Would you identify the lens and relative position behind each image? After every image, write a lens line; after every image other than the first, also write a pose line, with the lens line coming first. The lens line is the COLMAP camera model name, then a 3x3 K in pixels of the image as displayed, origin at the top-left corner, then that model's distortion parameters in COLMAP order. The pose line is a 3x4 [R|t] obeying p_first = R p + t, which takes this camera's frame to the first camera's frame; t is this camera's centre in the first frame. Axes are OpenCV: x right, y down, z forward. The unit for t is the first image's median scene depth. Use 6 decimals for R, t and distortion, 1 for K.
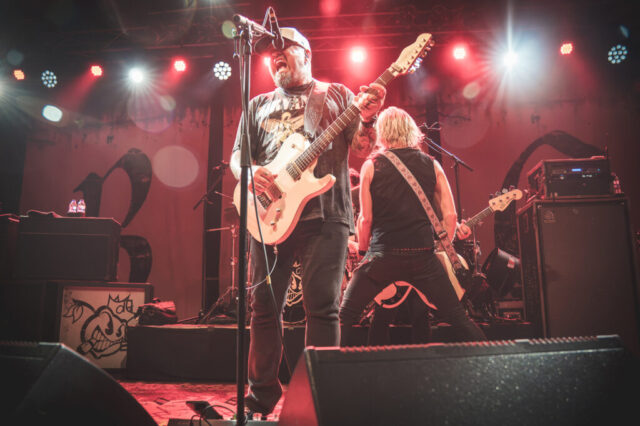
lens RADIAL K [[508.3, 0, 320.0], [0, 508.3, 213.0], [0, 0, 1]] dist [-0.152779, 0.122307]
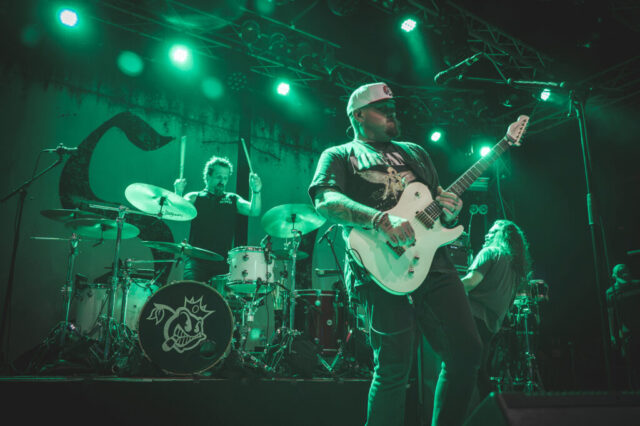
lens RADIAL K [[556.1, 0, 320.4], [0, 556.1, 222.5], [0, 0, 1]] dist [-0.081323, 0.004858]
pose [[0.772653, 0.175767, 0.610011, -0.425083], [-0.151361, 0.984200, -0.091868, 0.028594], [-0.616520, -0.021350, 0.787050, 0.185372]]
